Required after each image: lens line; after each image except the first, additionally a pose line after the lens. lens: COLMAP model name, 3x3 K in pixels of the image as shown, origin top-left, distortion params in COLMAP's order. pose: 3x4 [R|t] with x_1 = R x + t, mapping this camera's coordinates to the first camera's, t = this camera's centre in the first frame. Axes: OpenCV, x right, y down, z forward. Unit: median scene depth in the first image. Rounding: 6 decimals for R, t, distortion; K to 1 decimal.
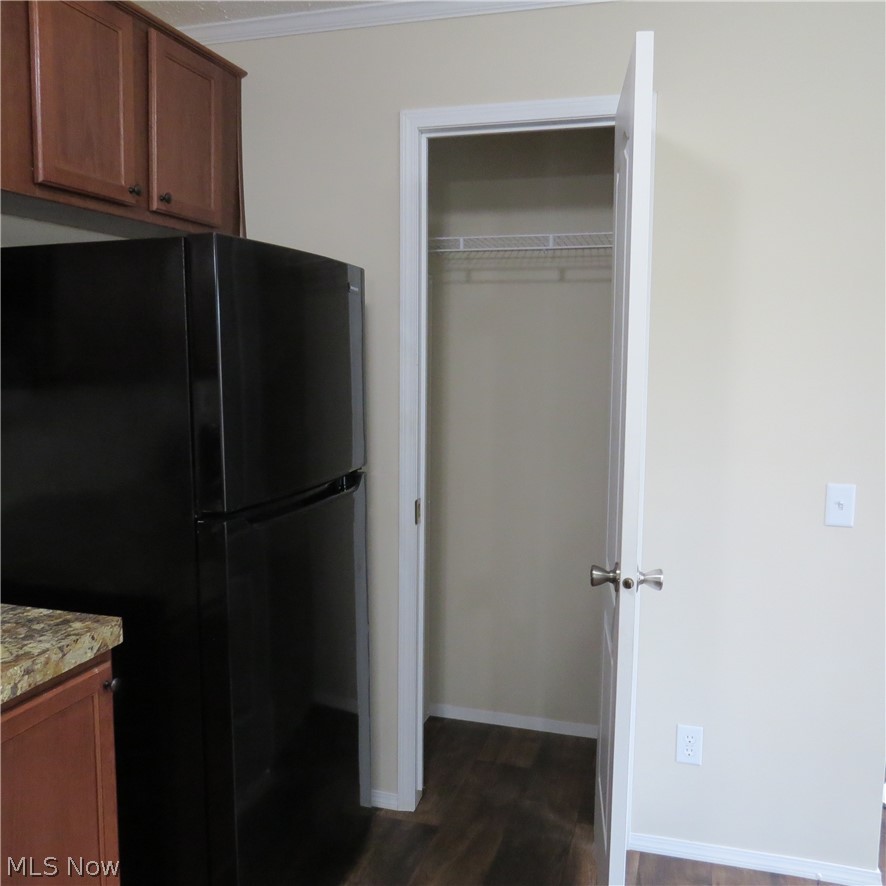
lens RADIAL K [[845.4, 0, 443.7], [0, 845.4, 446.5], [0, 0, 1]] dist [-0.023462, 0.000000]
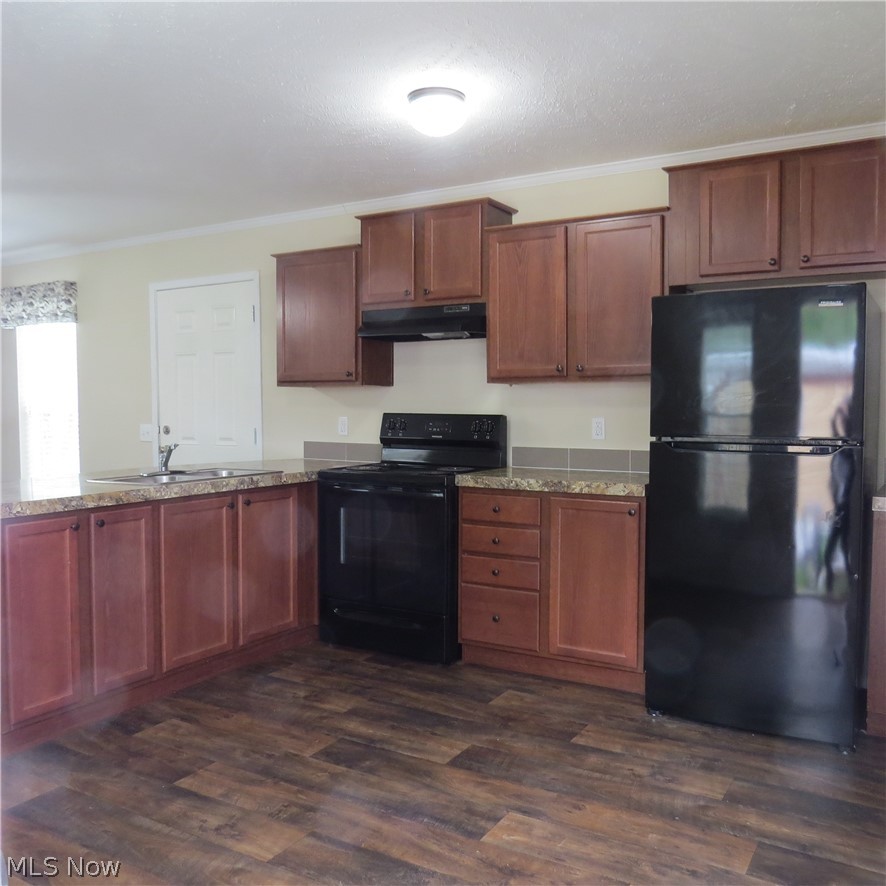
lens RADIAL K [[845.4, 0, 442.9], [0, 845.4, 443.3], [0, 0, 1]] dist [-0.023462, 0.000000]
pose [[-0.249784, 0.036395, -0.967617, 1.833287], [-0.114089, 0.991227, 0.066734, 0.019595], [0.961557, 0.127064, -0.243440, 1.051169]]
